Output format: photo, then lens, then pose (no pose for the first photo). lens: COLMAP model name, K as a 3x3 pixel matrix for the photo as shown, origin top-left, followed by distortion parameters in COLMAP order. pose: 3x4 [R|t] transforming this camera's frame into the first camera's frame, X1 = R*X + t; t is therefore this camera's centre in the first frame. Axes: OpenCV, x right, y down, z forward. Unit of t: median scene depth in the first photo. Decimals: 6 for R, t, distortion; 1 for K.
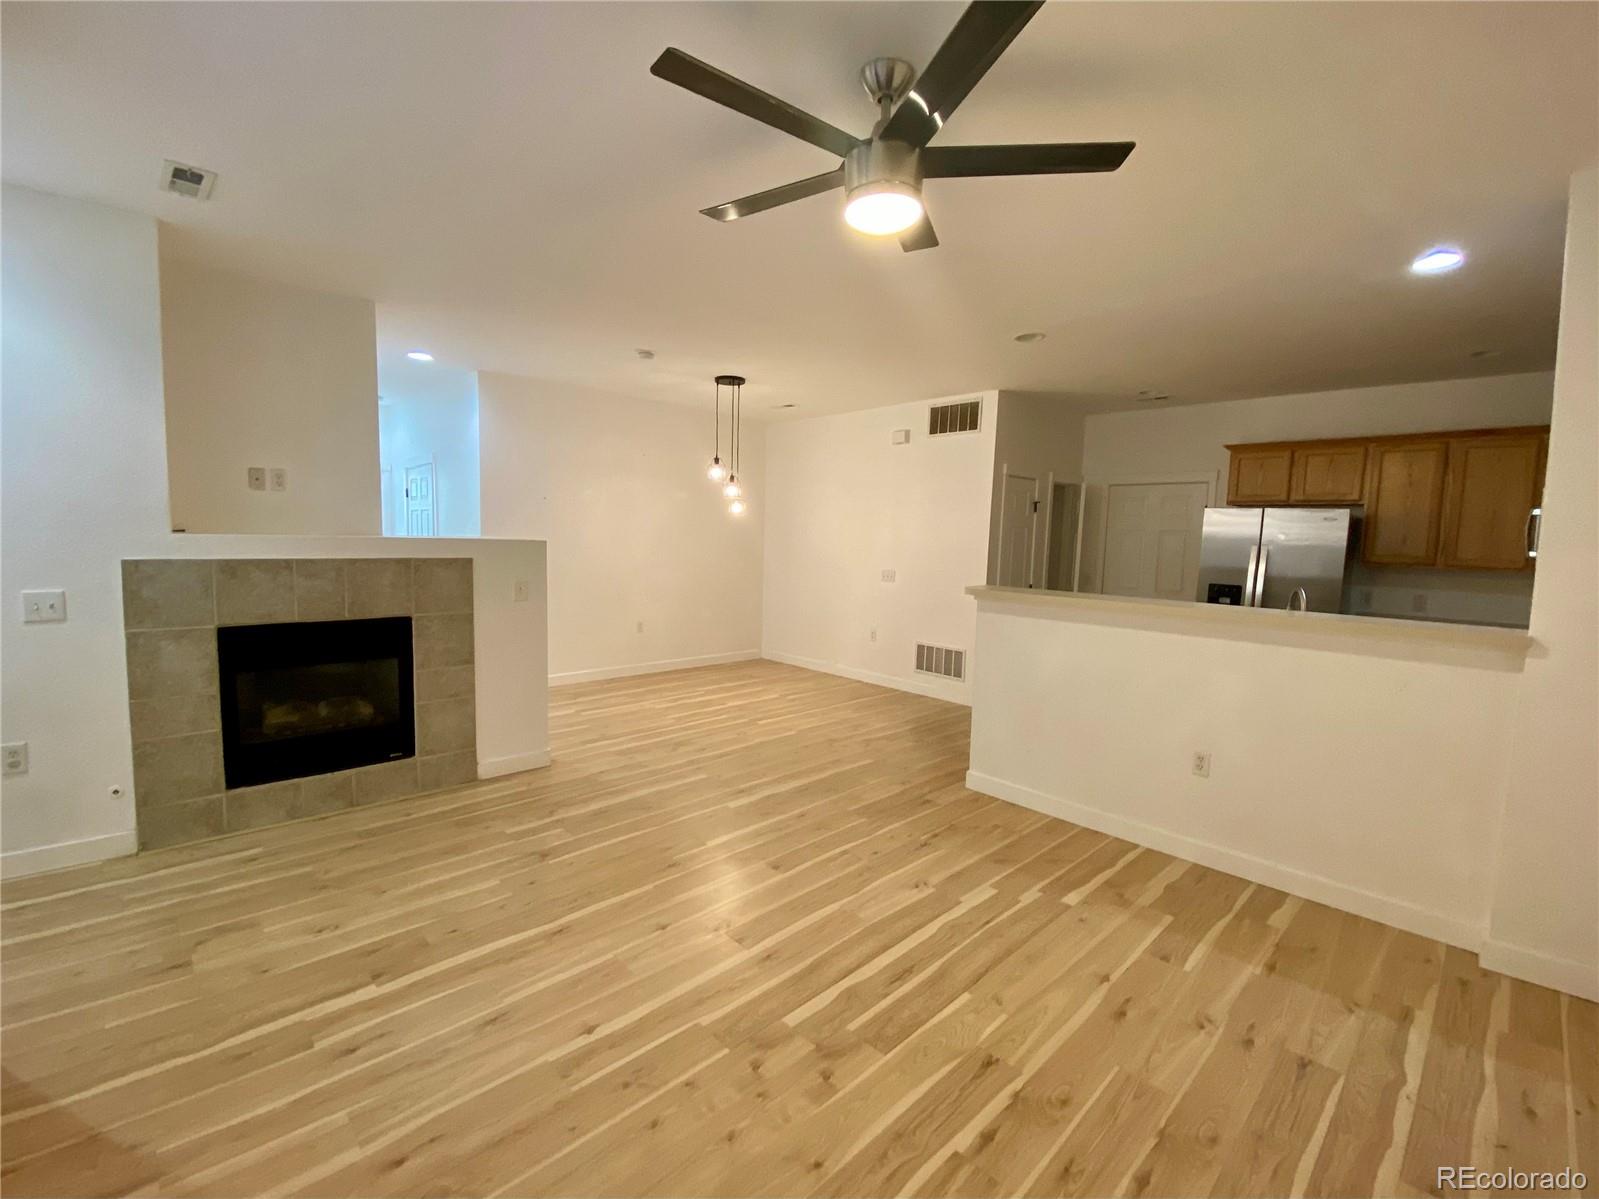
lens RADIAL K [[682.3, 0, 804.2], [0, 682.3, 598.3], [0, 0, 1]] dist [0.032134, -0.024495]
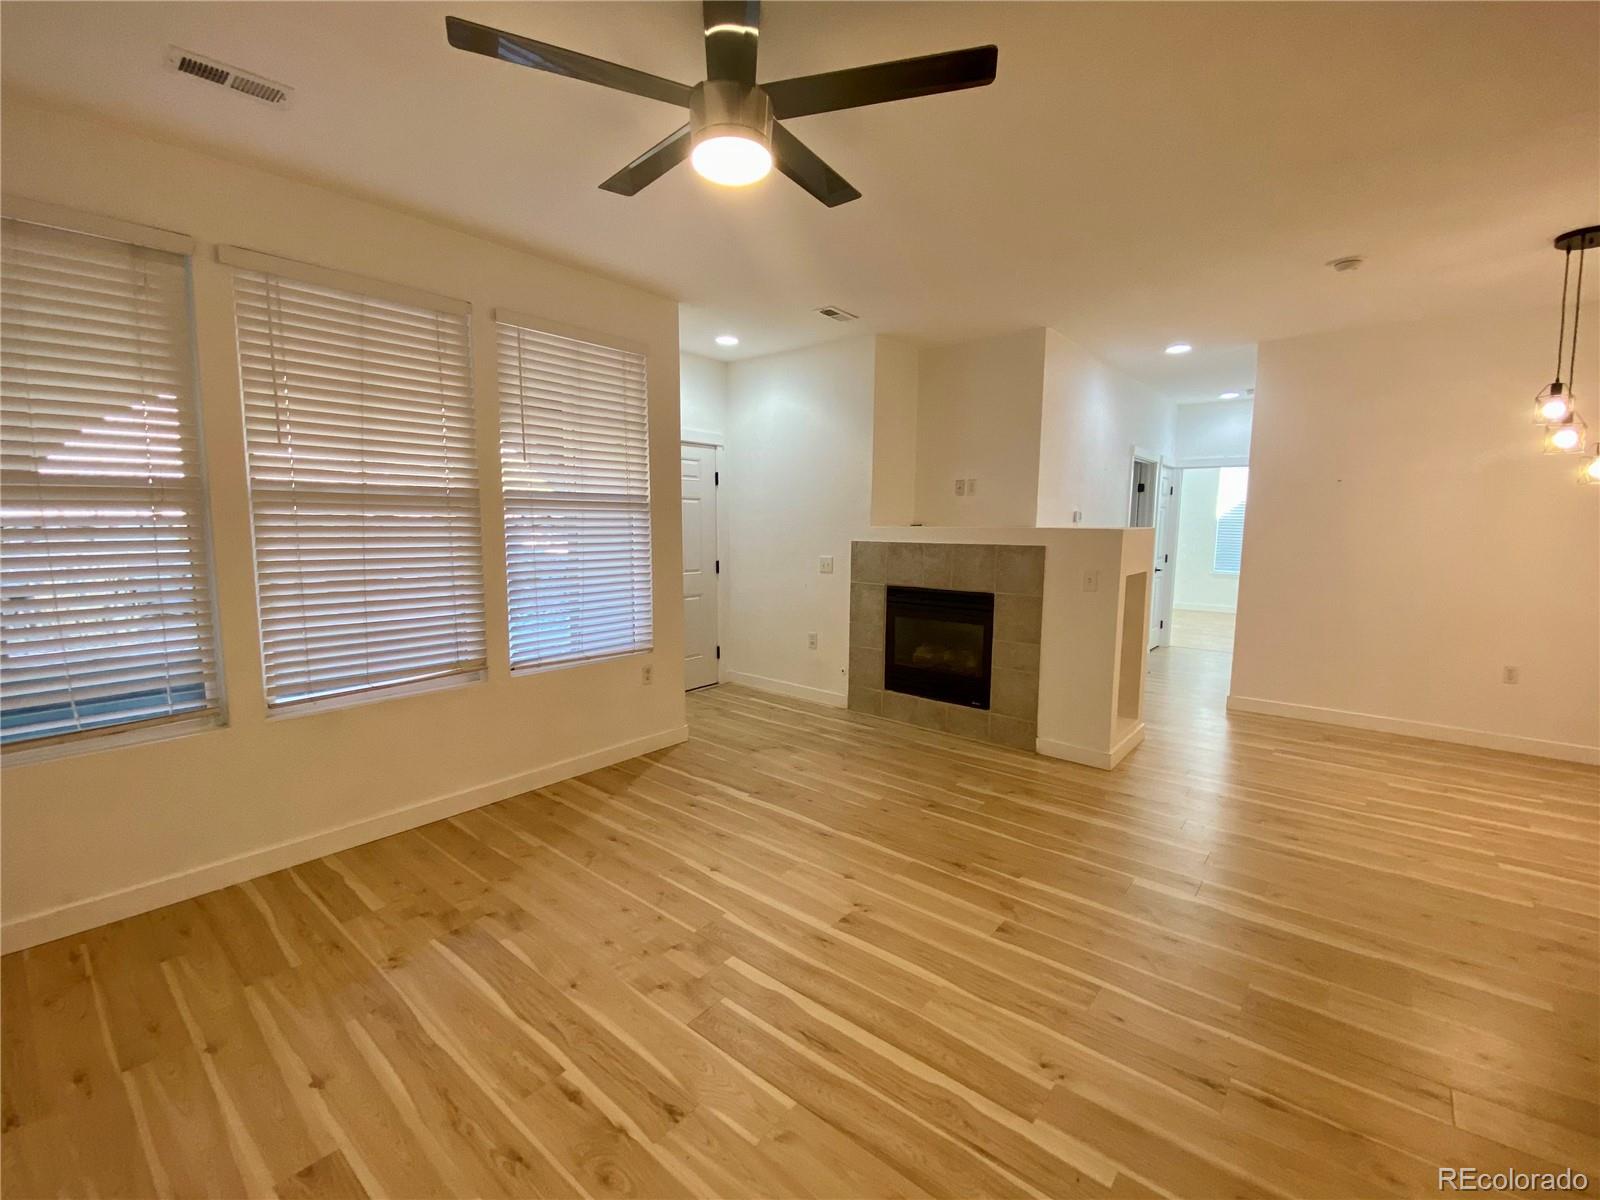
lens RADIAL K [[682.8, 0, 804.7], [0, 682.8, 598.8], [0, 0, 1]] dist [0.032134, -0.024495]
pose [[0.120468, 0.089321, -0.988691, 0.741708], [-0.099030, 0.992057, 0.077559, -0.031939], [0.987765, 0.088567, 0.128357, 0.681122]]
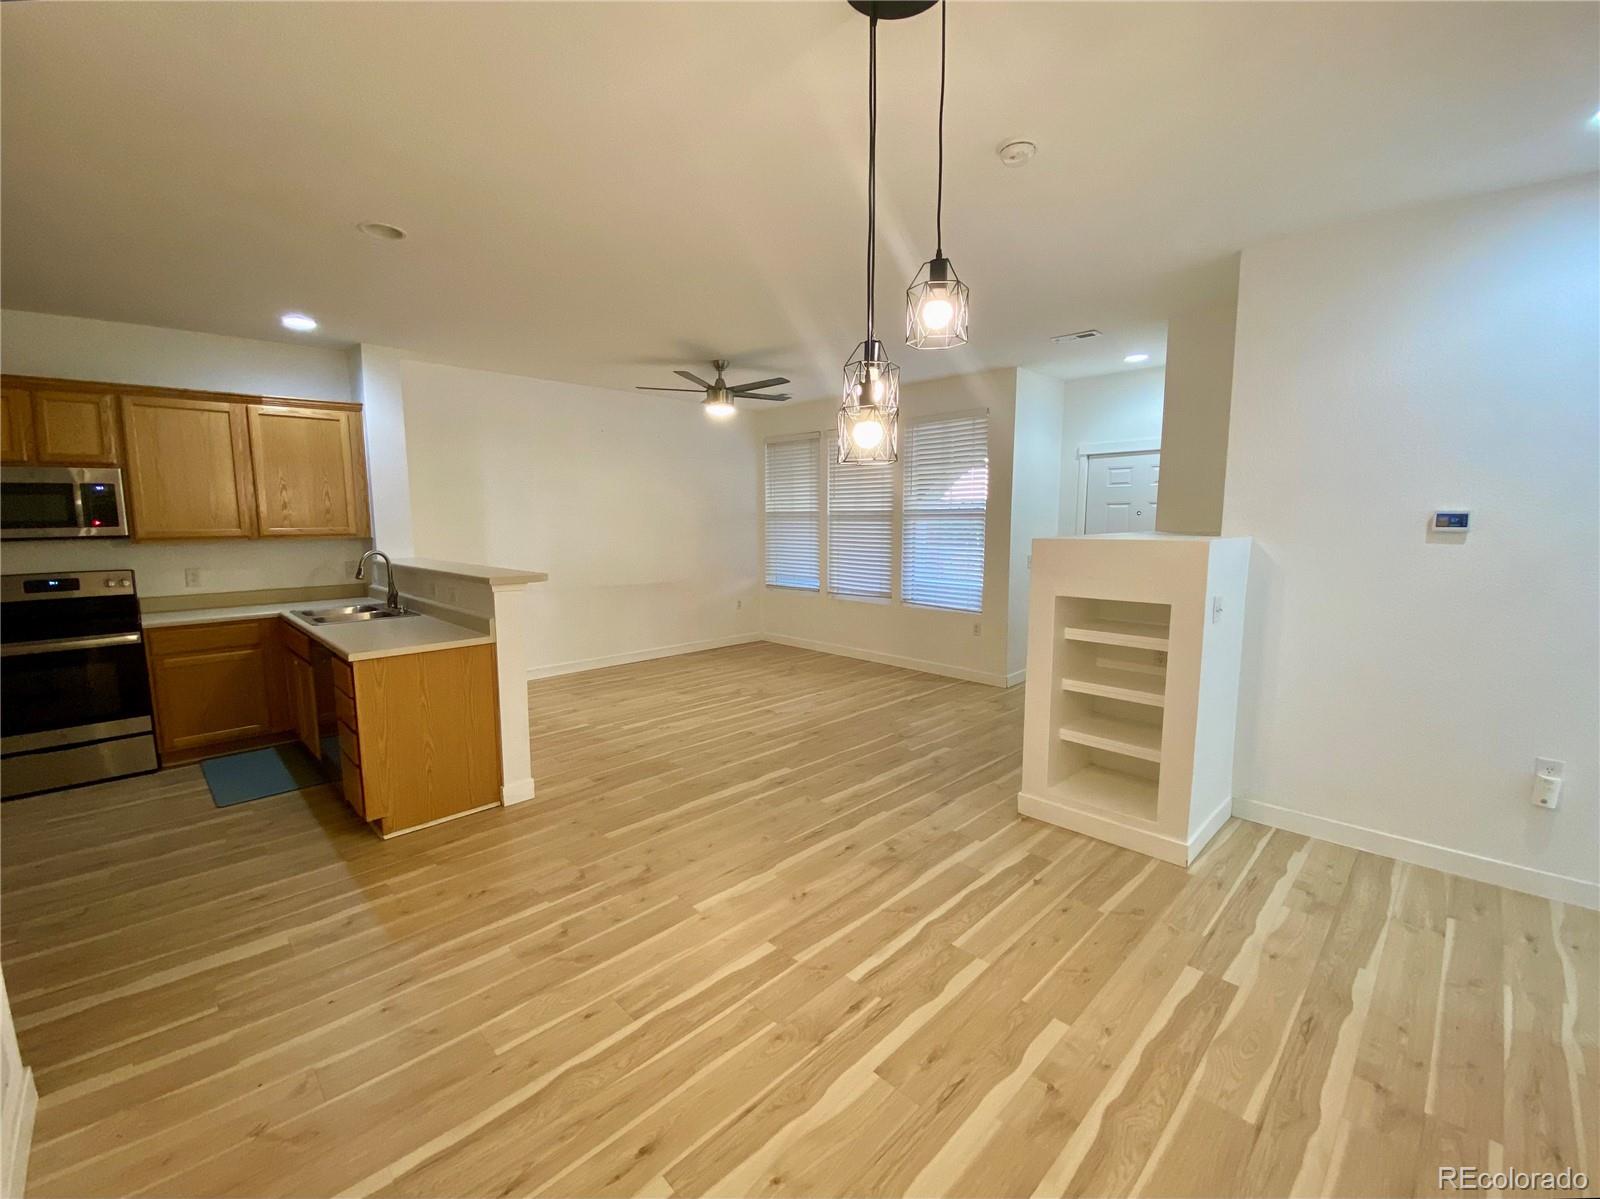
lens RADIAL K [[682.8, 0, 804.7], [0, 682.8, 598.3], [0, 0, 1]] dist [0.032134, -0.024495]
pose [[-0.999598, -0.025715, -0.011923, -0.149246], [-0.027663, 0.976754, 0.212573, -0.267749], [0.006180, 0.212817, -0.977072, 2.657453]]
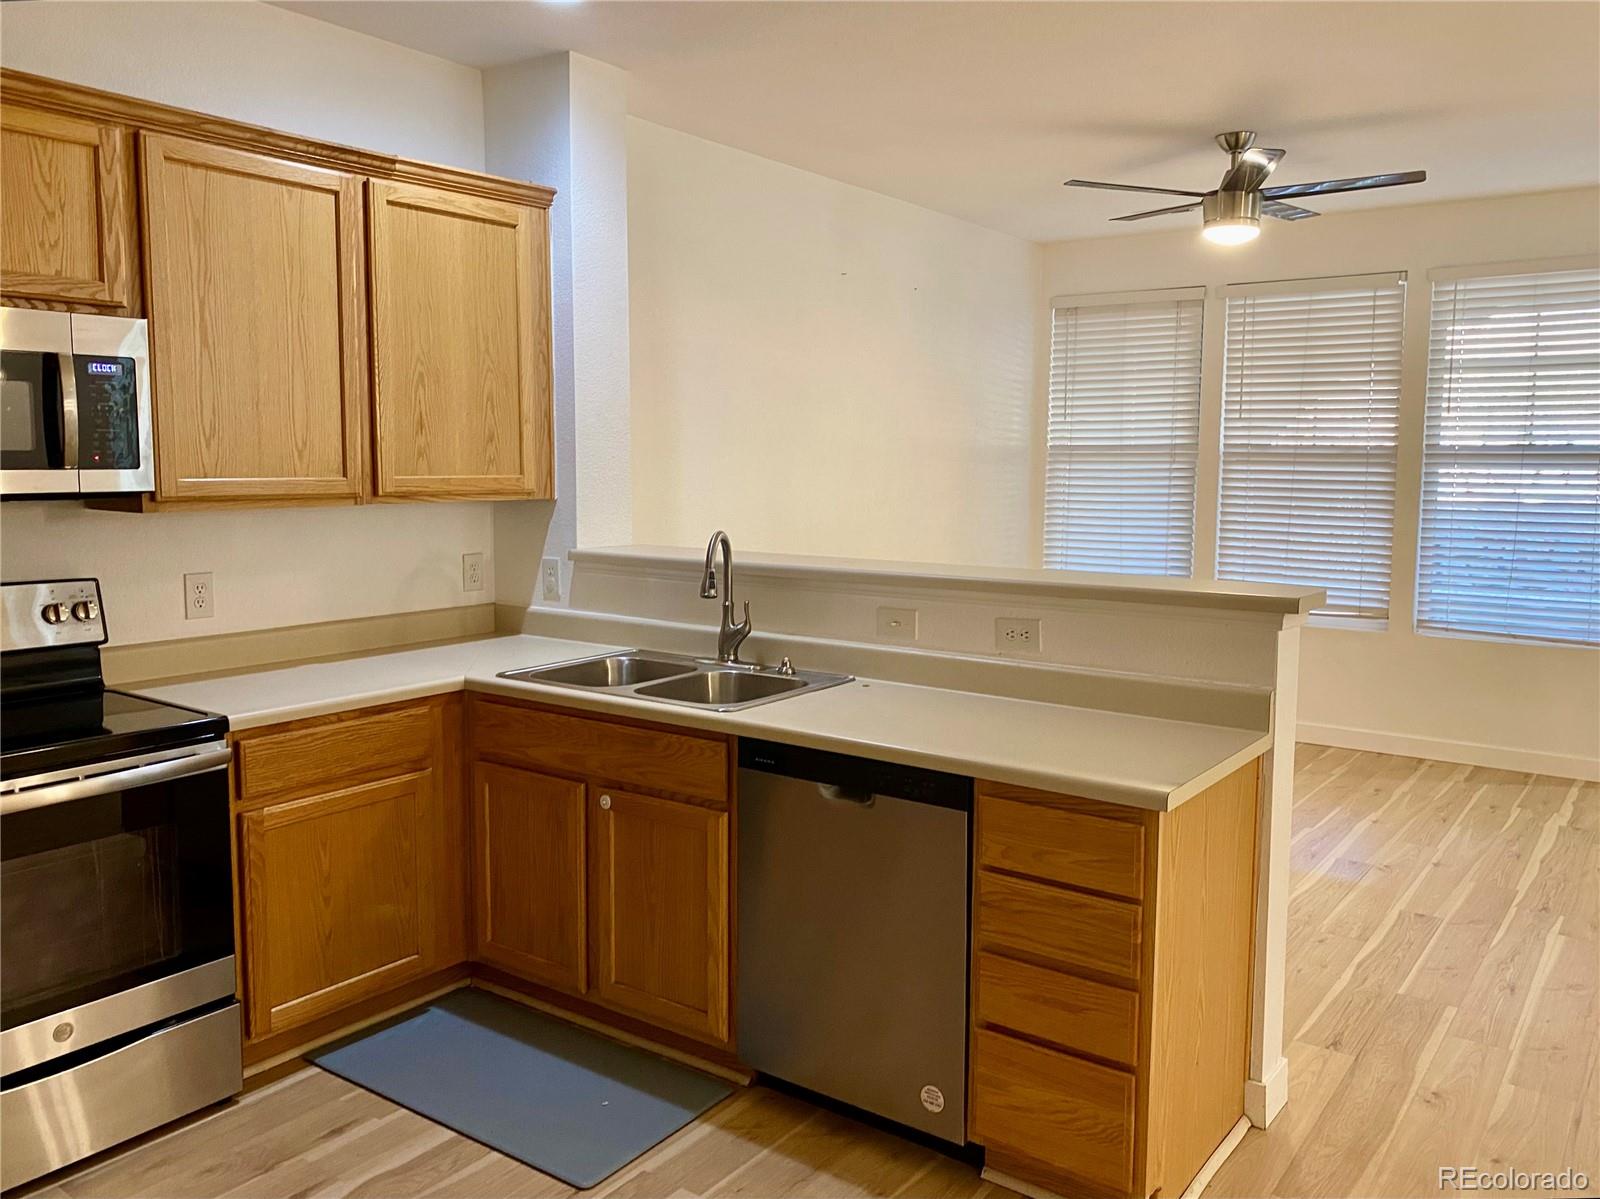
lens RADIAL K [[1287.6, 0, 819.8], [0, 1287.6, 577.3], [0, 0, 1]] dist [0.034608, 0.000111]
pose [[-0.983444, -0.021121, -0.179979, 0.926716], [-0.054850, 0.981291, 0.184551, -0.207401], [0.172714, 0.191368, -0.966203, 2.341429]]
